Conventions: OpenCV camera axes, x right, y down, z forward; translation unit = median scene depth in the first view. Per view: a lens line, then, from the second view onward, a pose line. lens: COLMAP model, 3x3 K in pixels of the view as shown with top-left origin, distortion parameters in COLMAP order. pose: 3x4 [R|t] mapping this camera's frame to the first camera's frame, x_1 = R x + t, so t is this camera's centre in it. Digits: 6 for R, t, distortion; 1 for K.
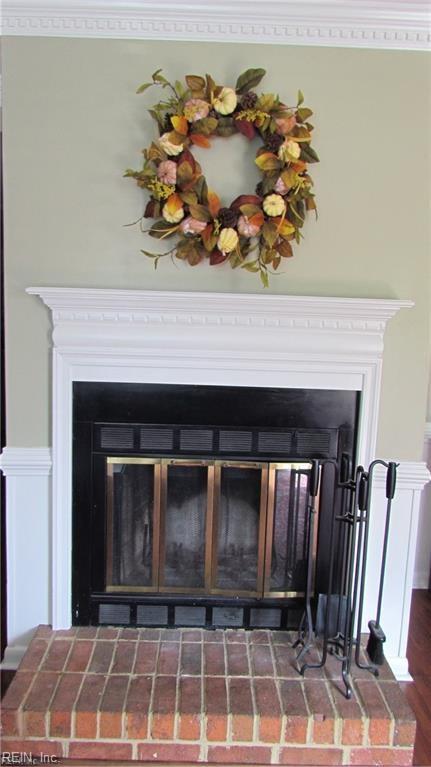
lens RADIAL K [[644.4, 0, 215.5], [0, 644.4, 383.5], [0, 0, 1]] dist [-0.019710, 0.006253]
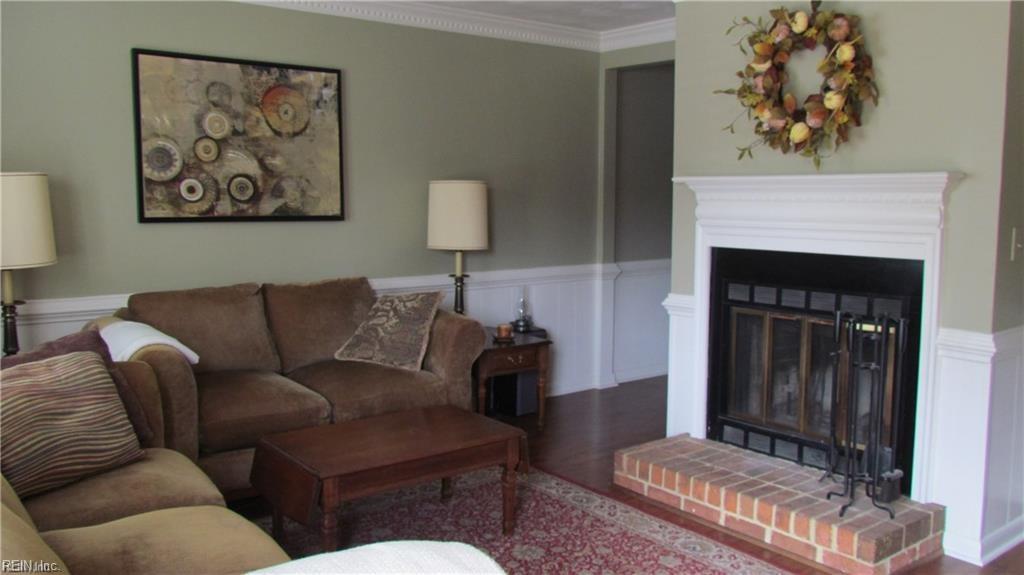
lens RADIAL K [[860.4, 0, 512.0], [0, 860.4, 287.5], [0, 0, 1]] dist [-0.019710, 0.006253]
pose [[0.604253, 0.054638, -0.794917, 1.026615], [-0.085681, 0.996317, 0.003352, 0.119330], [0.792172, 0.066084, 0.606709, -0.428660]]
